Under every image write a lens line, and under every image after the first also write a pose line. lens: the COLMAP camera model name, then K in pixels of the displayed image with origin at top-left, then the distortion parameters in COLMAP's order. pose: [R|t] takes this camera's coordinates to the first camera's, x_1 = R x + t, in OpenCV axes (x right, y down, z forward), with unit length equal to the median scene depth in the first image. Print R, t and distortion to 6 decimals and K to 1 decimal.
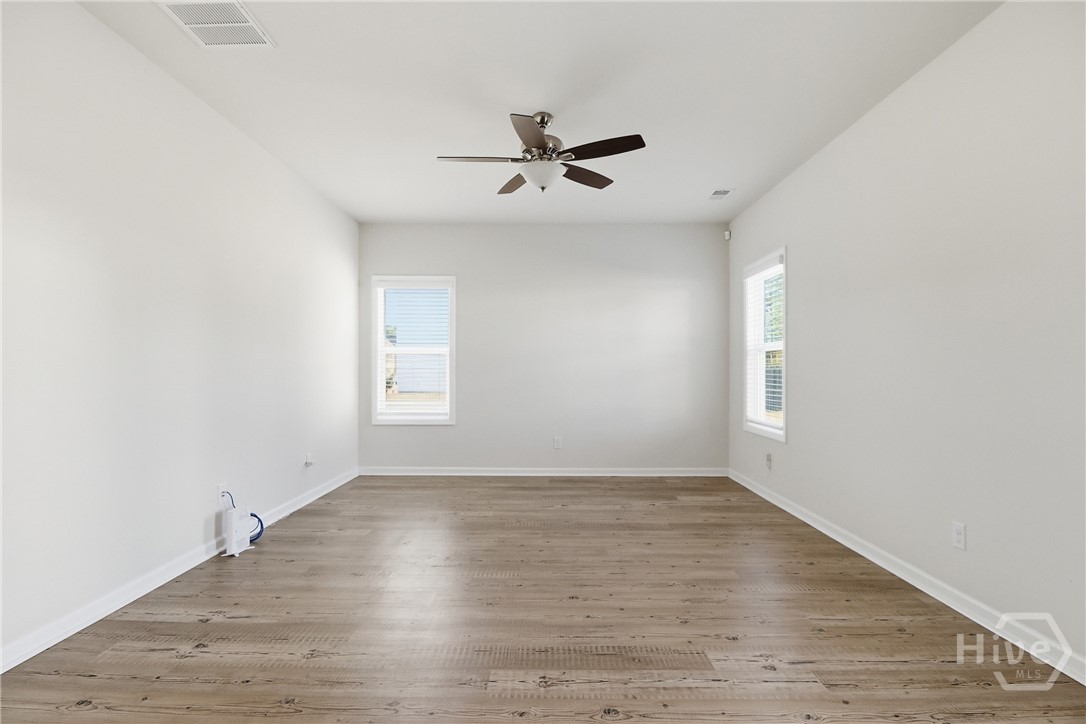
lens RADIAL K [[521.9, 0, 543.0], [0, 521.9, 362.0], [0, 0, 1]] dist [-0.009076, -0.001234]
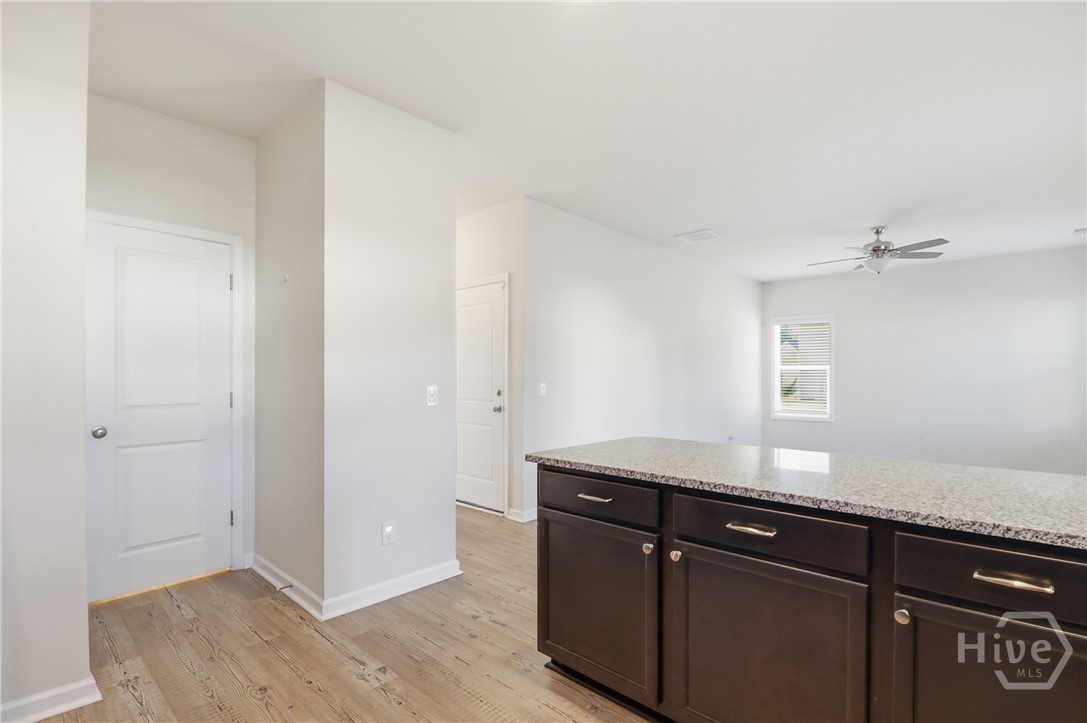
lens RADIAL K [[506.7, 0, 544.1], [0, 506.7, 371.6], [0, 0, 1]] dist [0.000540, -0.012990]
pose [[0.738094, -0.006550, -0.674666, 0.260993], [0.010802, 0.999939, 0.002109, -0.037247], [0.674611, -0.008844, 0.738120, -0.774830]]
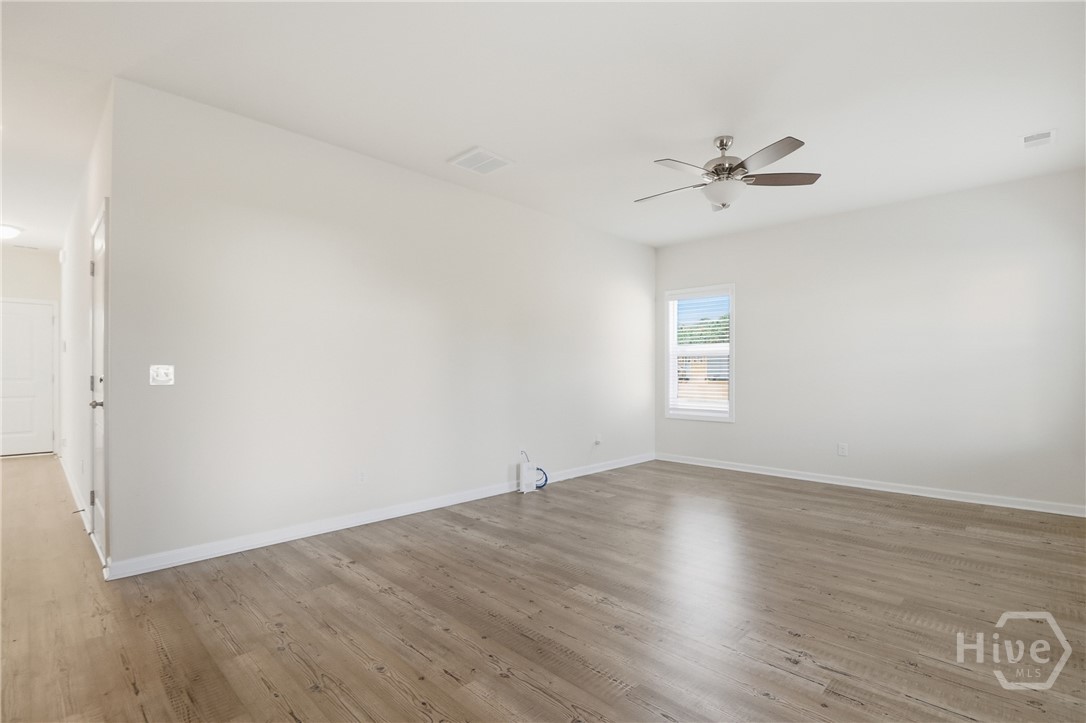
lens RADIAL K [[506.2, 0, 543.6], [0, 506.2, 371.6], [0, 0, 1]] dist [0.000540, -0.012990]
pose [[0.725269, -0.000547, -0.688465, 0.411188], [0.011863, 0.999861, 0.011703, -0.001931], [0.688363, -0.016655, 0.725175, -0.031338]]
